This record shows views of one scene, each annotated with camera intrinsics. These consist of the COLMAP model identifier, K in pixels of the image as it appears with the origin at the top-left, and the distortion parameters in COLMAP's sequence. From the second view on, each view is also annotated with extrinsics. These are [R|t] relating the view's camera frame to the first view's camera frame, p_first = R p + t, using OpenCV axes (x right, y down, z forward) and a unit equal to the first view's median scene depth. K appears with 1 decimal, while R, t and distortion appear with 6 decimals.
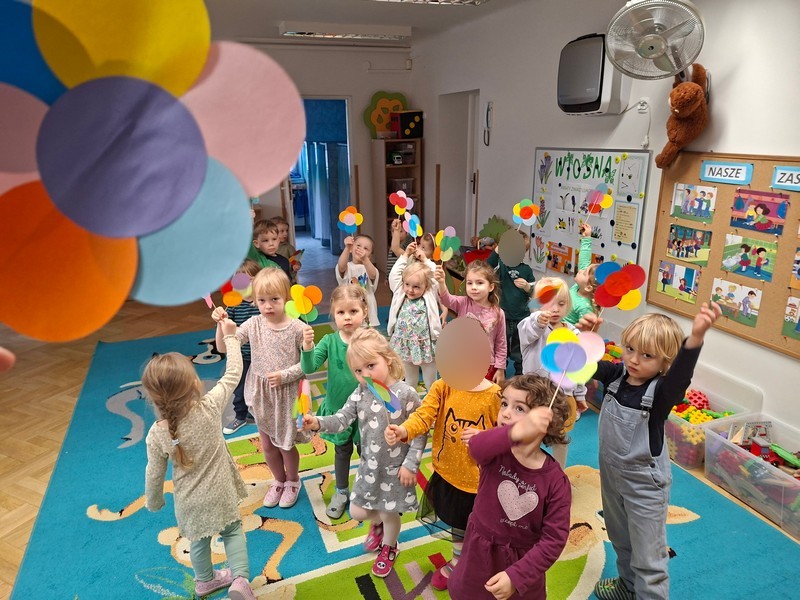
lens RADIAL K [[543.9, 0, 383.7], [0, 543.9, 306.6], [0, 0, 1]] dist [0.011315, -0.009201]
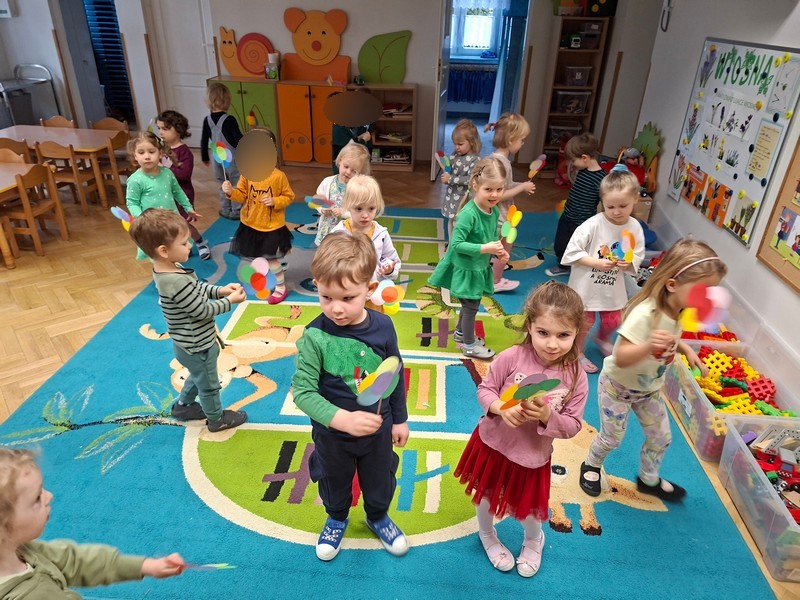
lens RADIAL K [[543.9, 0, 383.7], [0, 543.9, 306.6], [0, 0, 1]] dist [0.011315, -0.009201]
pose [[0.910682, 0.236654, -0.338605, 0.249463], [-0.164880, 0.959757, 0.227335, -0.027499], [0.378779, -0.151201, 0.913053, 0.062196]]
